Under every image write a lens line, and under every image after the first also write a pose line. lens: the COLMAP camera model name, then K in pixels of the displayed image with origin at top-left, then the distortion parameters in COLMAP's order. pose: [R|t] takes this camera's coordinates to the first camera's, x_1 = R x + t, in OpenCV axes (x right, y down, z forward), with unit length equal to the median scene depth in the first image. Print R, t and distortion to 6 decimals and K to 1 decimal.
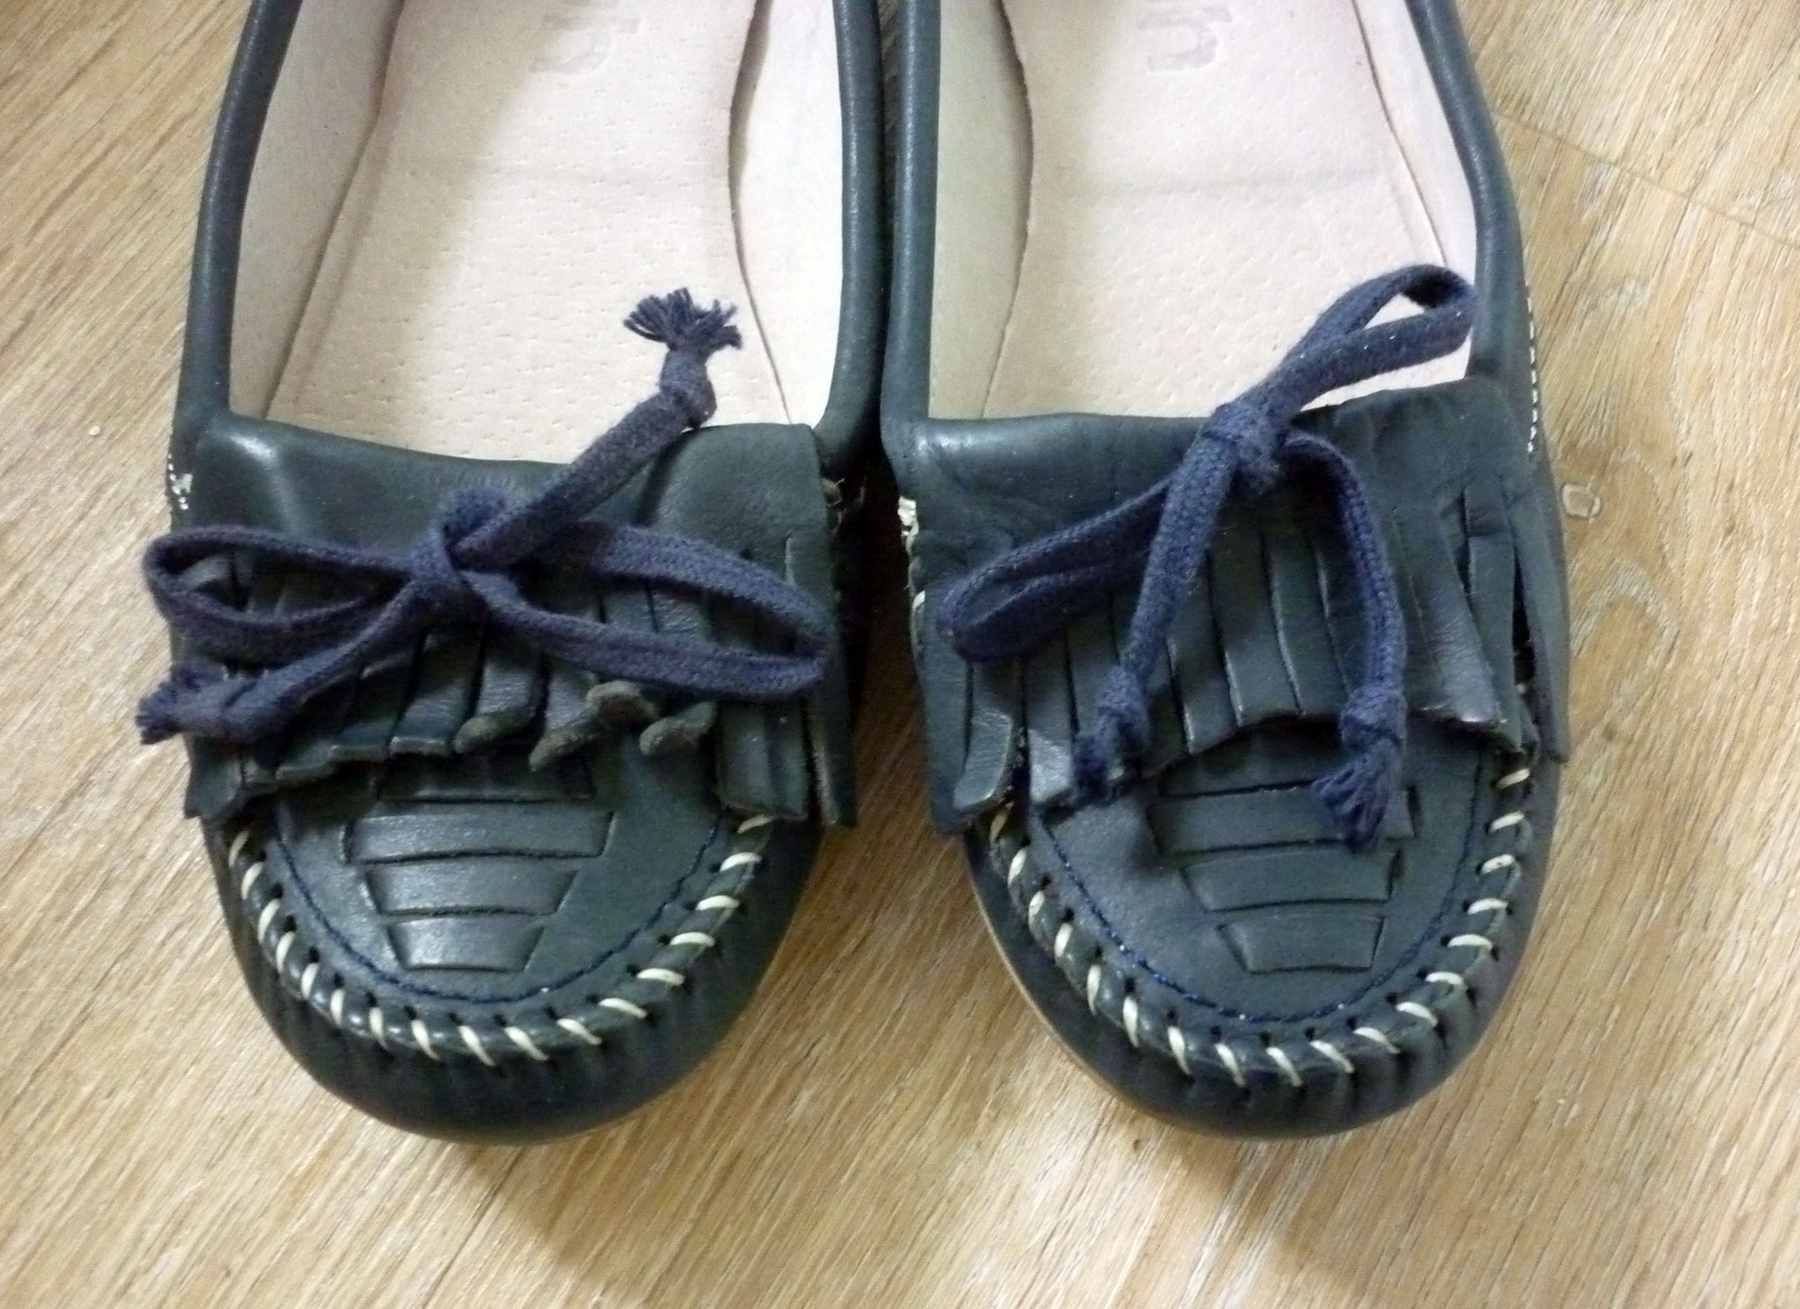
lens RADIAL K [[2191.5, 0, 900.0], [0, 2191.5, 654.5], [0, 0, 1]] dist [-0.070463, 0.065153]
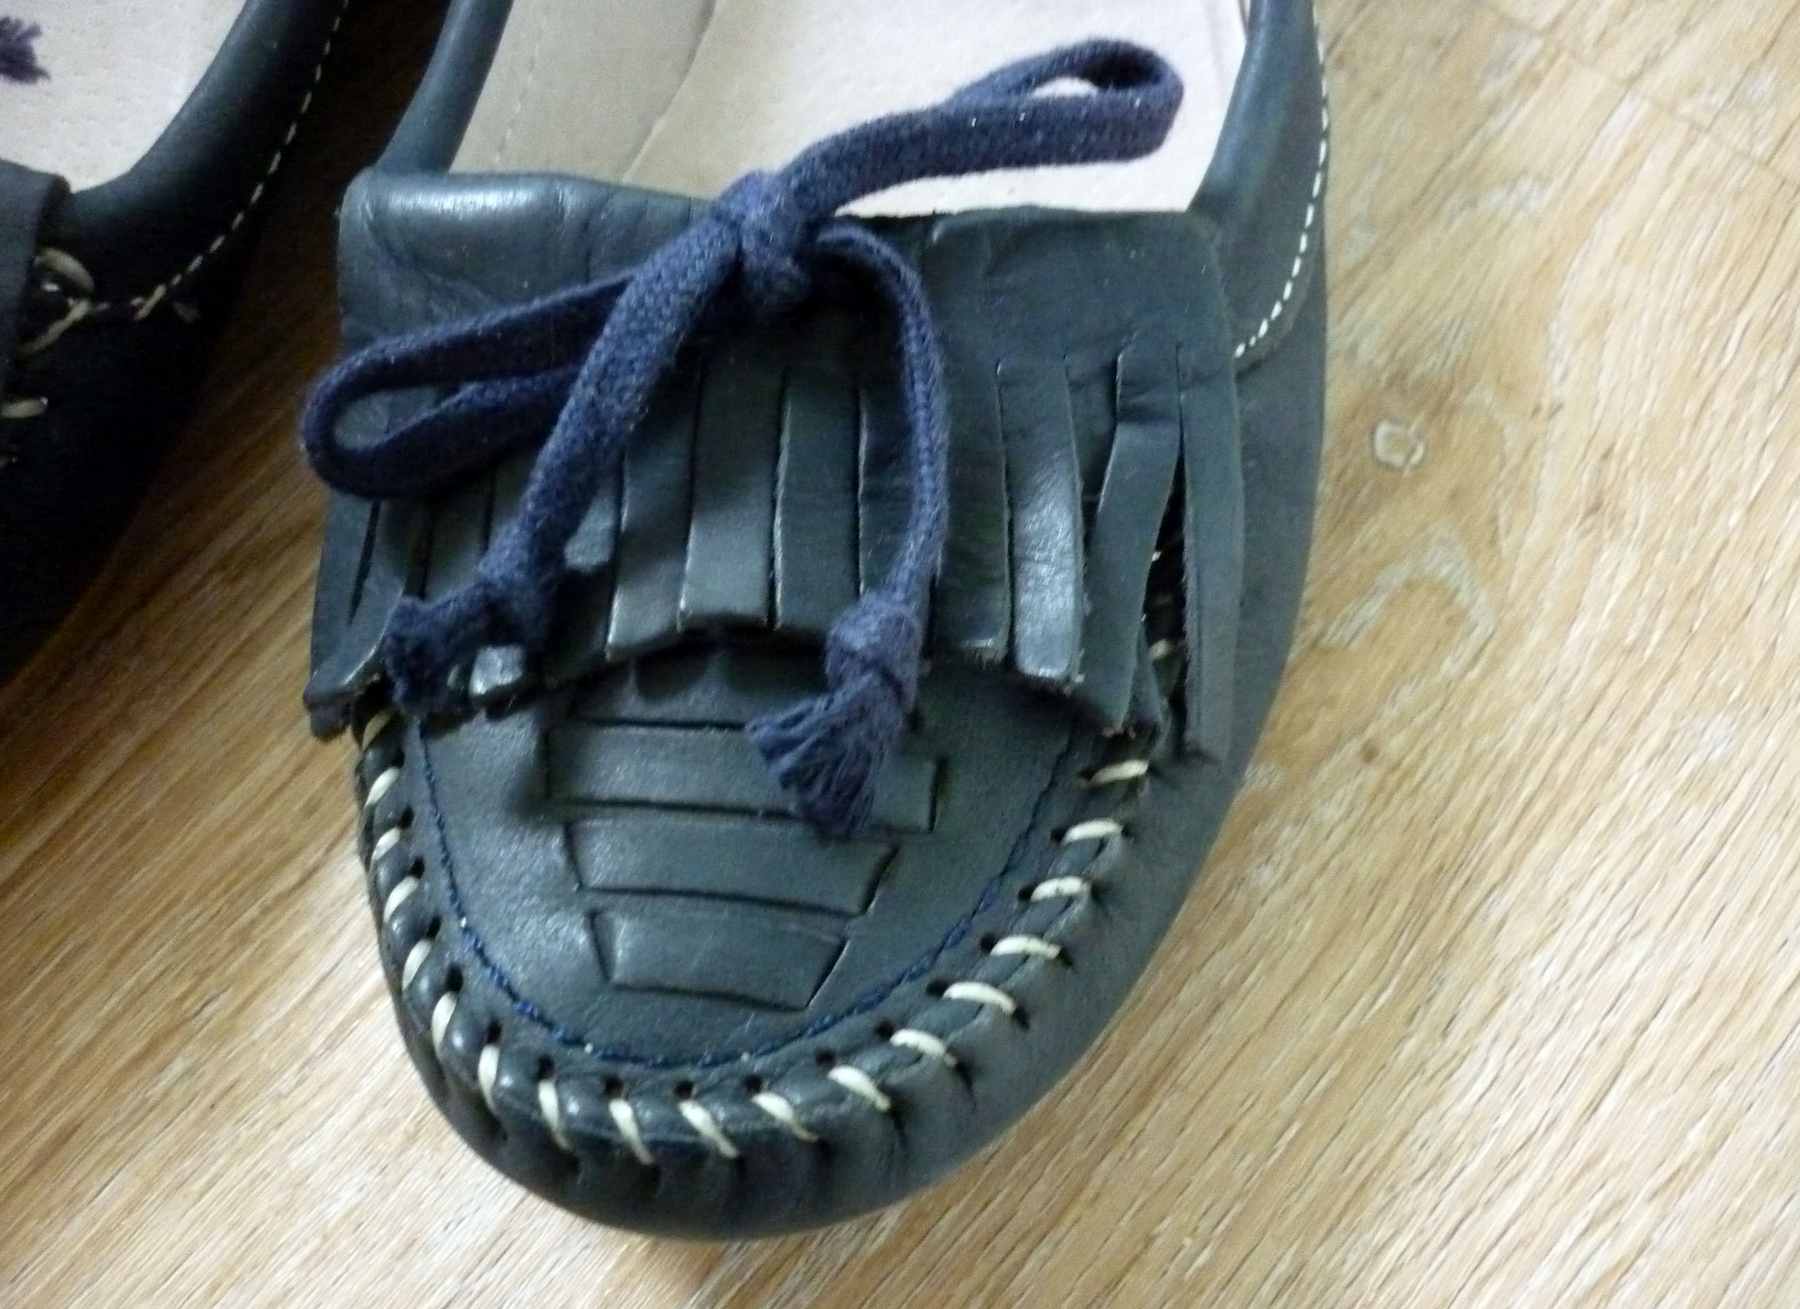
lens RADIAL K [[2114.3, 0, 871.1], [0, 2114.3, 655.1], [0, 0, 1]] dist [-0.064517, 0.037887]
pose [[0.986160, 0.136281, -0.094421, 0.234713], [-0.136564, 0.990625, 0.003480, 0.025340], [0.094010, 0.009463, 0.995526, 0.291634]]
